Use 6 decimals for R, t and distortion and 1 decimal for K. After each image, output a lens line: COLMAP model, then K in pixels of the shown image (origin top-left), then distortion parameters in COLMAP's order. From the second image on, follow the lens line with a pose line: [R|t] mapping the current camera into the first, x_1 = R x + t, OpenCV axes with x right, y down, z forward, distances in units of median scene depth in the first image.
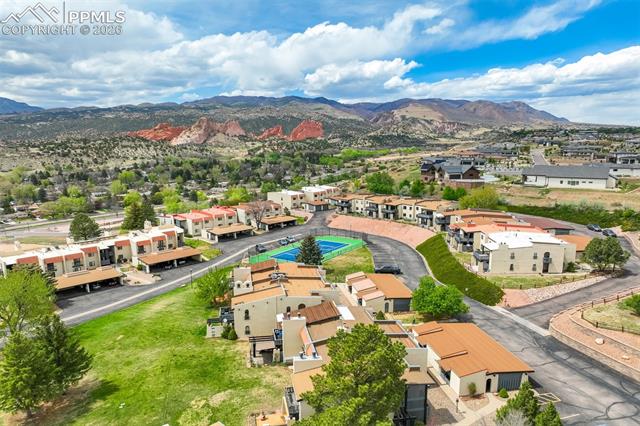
lens RADIAL K [[454.9, 0, 319.9], [0, 454.9, 215.9], [0, 0, 1]] dist [0.000074, 0.019375]
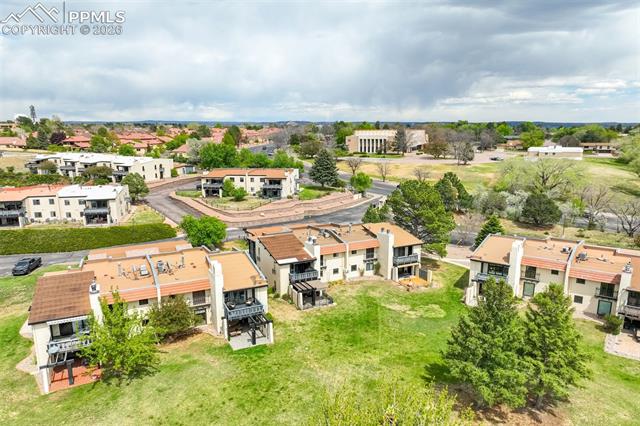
lens RADIAL K [[454.9, 0, 320.6], [0, 454.9, 209.8], [0, 0, 1]] dist [0.000074, 0.019375]
pose [[-0.265402, -0.165516, 0.949824, -0.306789], [0.171516, 0.961335, 0.215448, -0.016539], [-0.948759, 0.220091, -0.226751, 0.372362]]
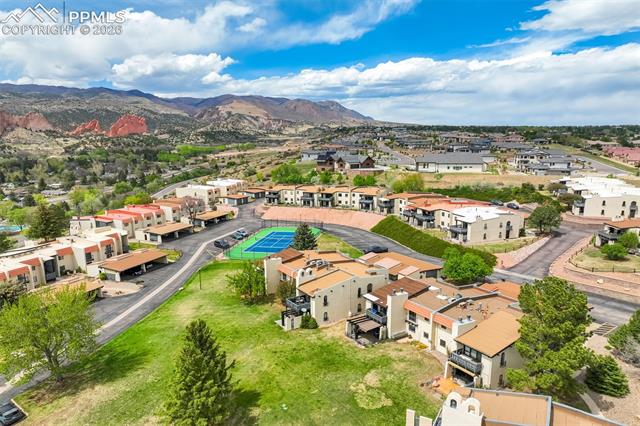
lens RADIAL K [[454.9, 0, 321.2], [0, 454.9, 217.4], [0, 0, 1]] dist [0.000074, 0.019375]
pose [[0.925677, -0.067123, 0.372313, -0.185447], [0.063341, 0.997741, 0.022398, 0.005132], [-0.372975, 0.002849, 0.927837, 0.032476]]
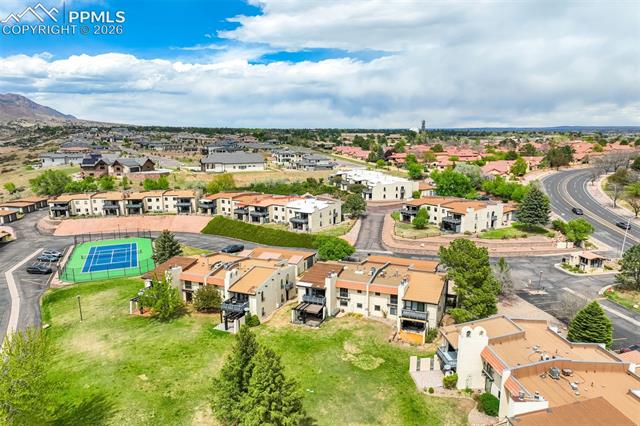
lens RADIAL K [[454.9, 0, 324.2], [0, 454.9, 217.9], [0, 0, 1]] dist [0.000074, 0.019375]
pose [[0.541948, -0.147072, 0.827443, -0.319061], [0.139784, 0.986629, 0.083812, -0.007739], [-0.828706, 0.070242, 0.555259, 0.110317]]
